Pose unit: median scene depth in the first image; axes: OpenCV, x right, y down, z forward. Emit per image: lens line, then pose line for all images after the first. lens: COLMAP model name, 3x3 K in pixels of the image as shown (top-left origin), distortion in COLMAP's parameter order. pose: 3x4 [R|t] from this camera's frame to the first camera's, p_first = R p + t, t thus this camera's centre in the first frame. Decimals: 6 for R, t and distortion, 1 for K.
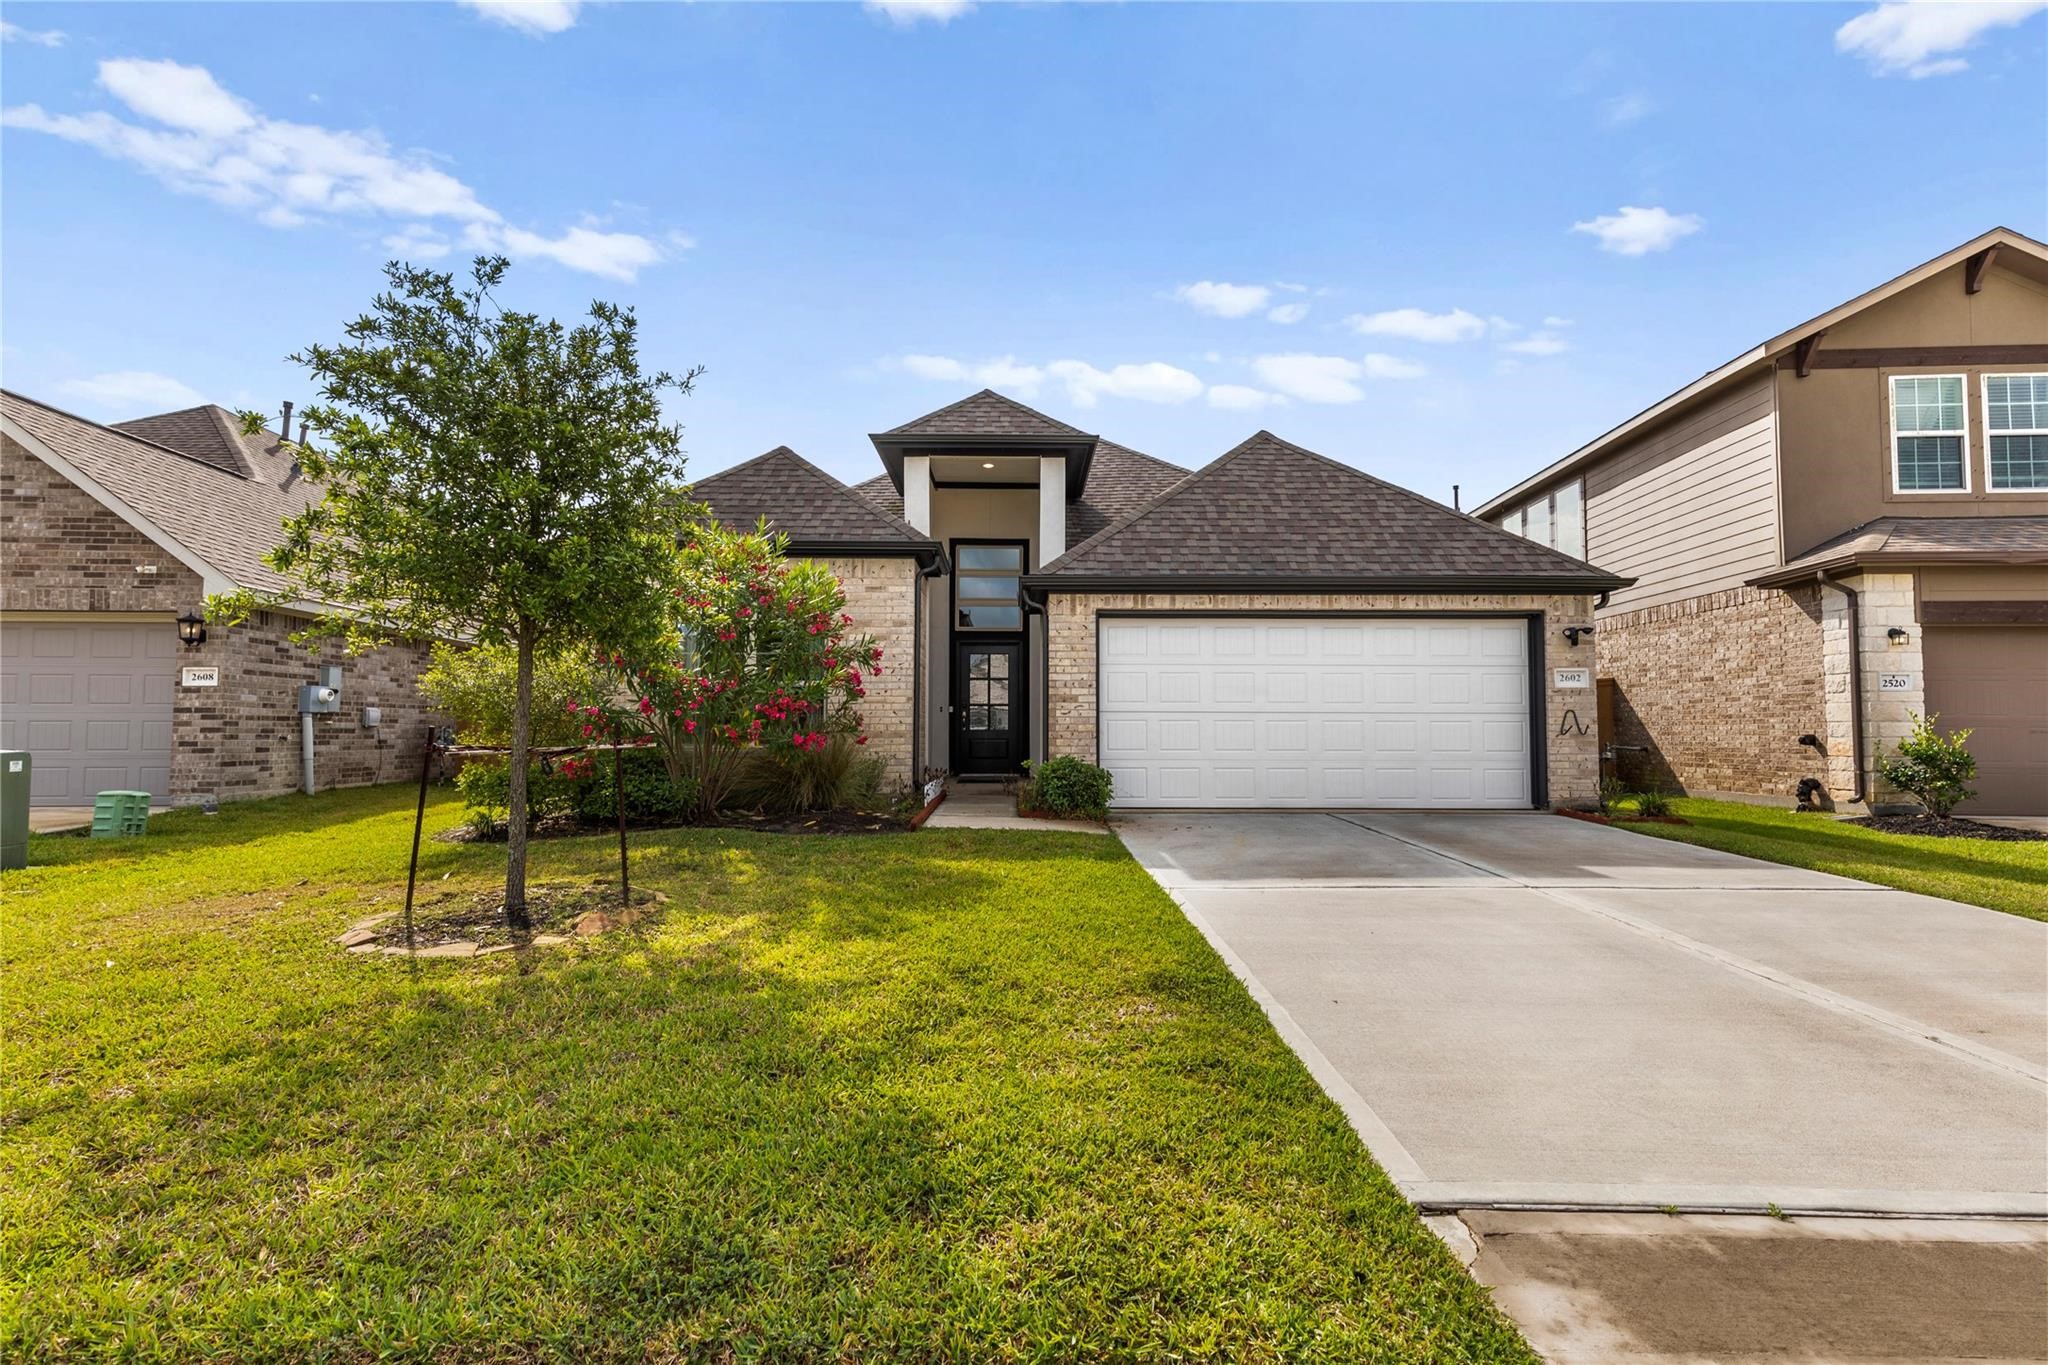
lens RADIAL K [[928.5, 0, 1025.2], [0, 928.5, 679.7], [0, 0, 1]] dist [0.005033, -0.000621]
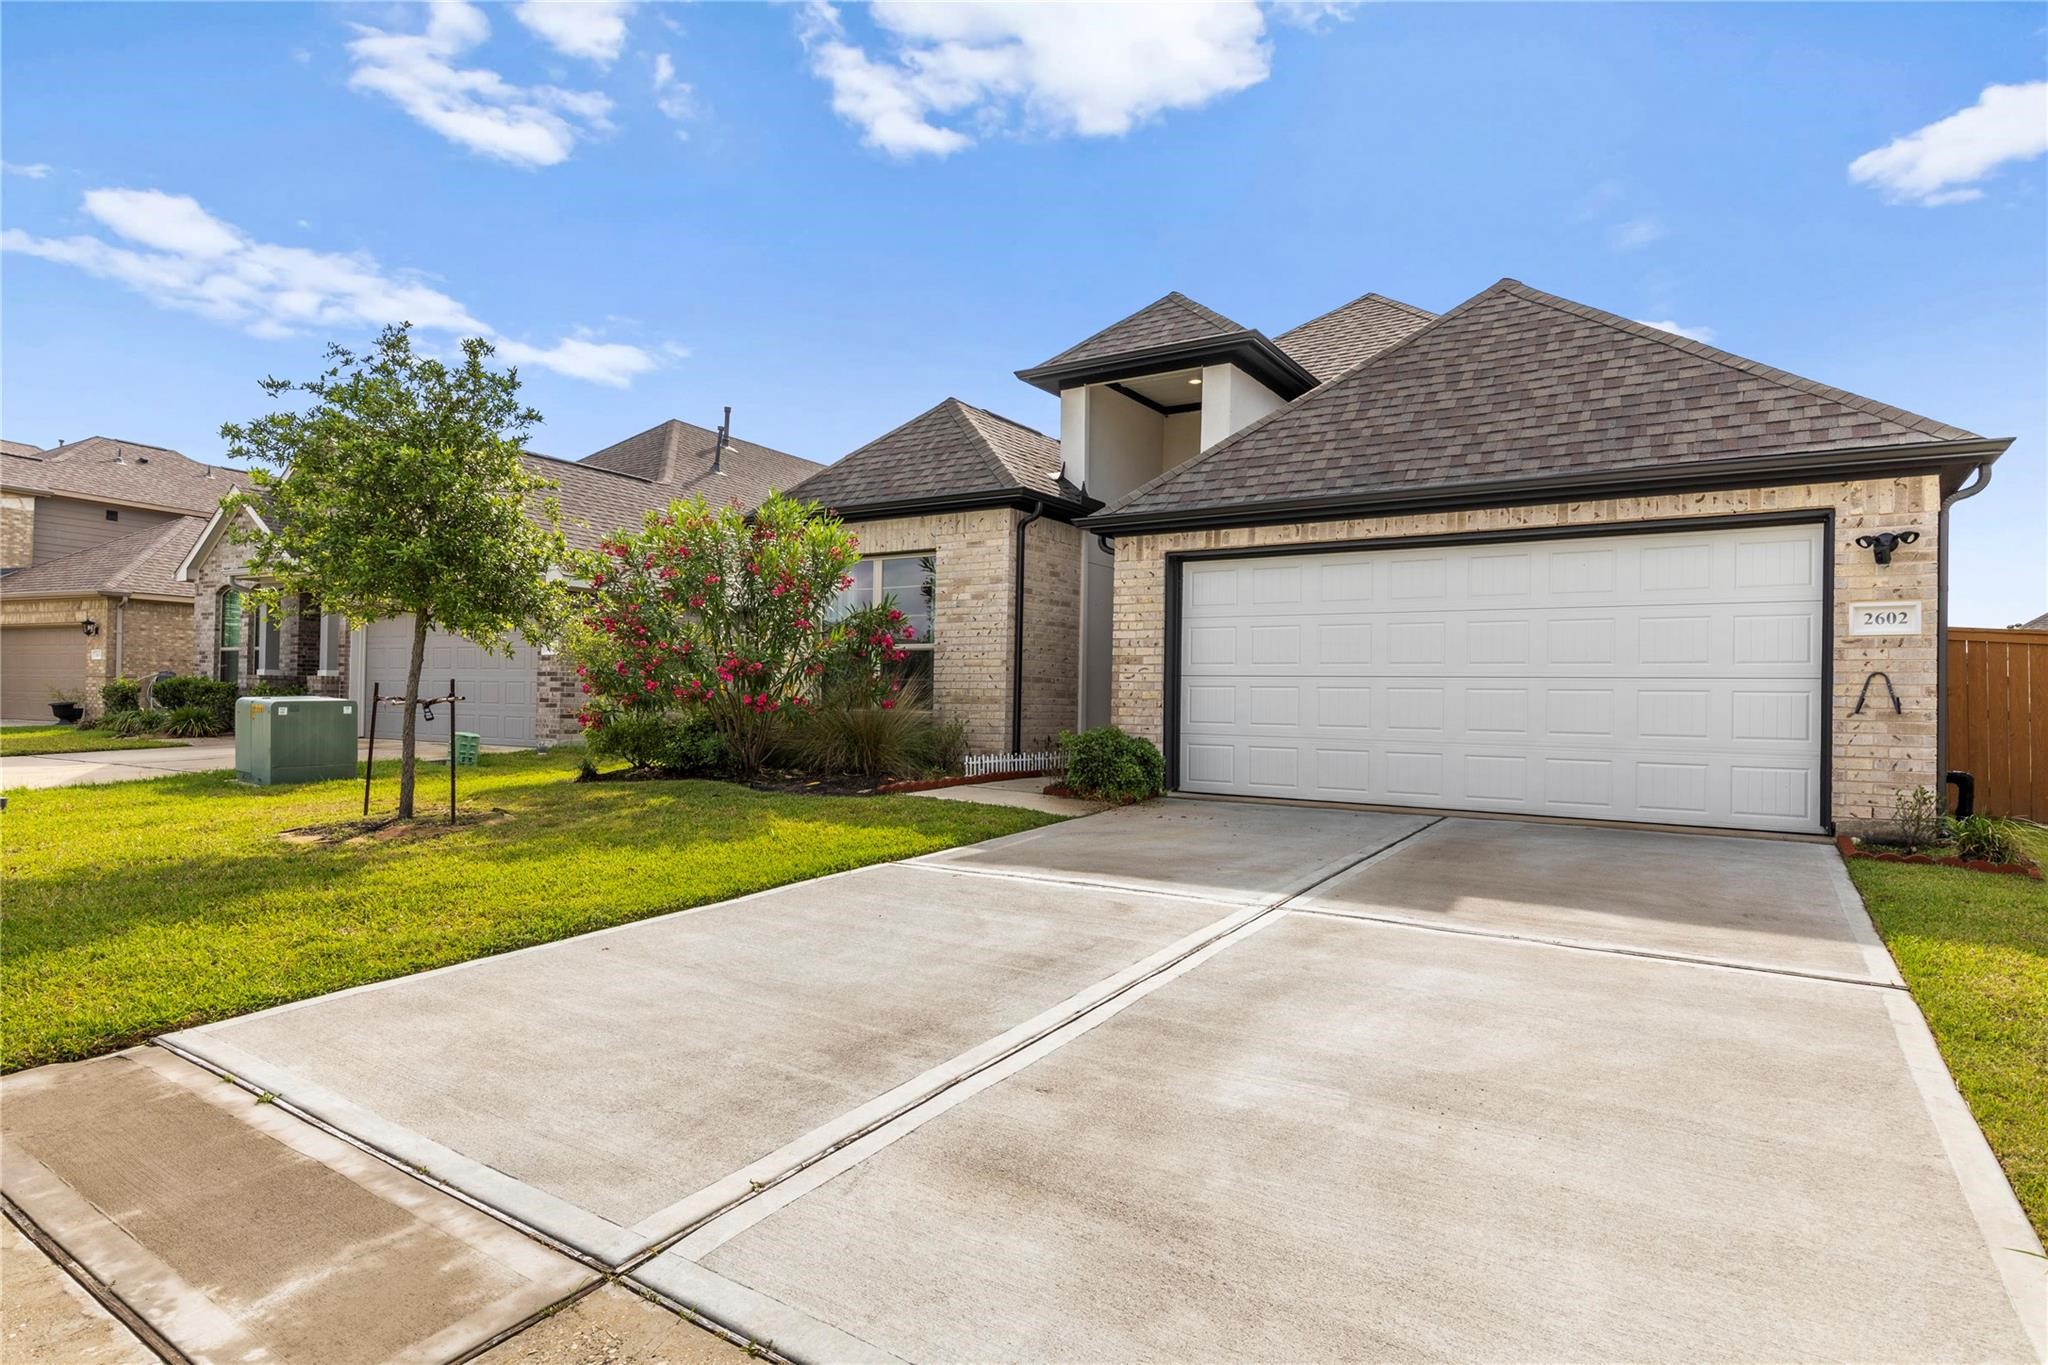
lens RADIAL K [[1131.9, 0, 1025.6], [0, 1131.9, 681.4], [0, 0, 1]] dist [0.004574, 0.000153]
pose [[0.822374, 0.003270, -0.568939, 0.548461], [0.015977, 0.999456, 0.028837, 0.008669], [0.568724, -0.032805, 0.821874, 0.093902]]
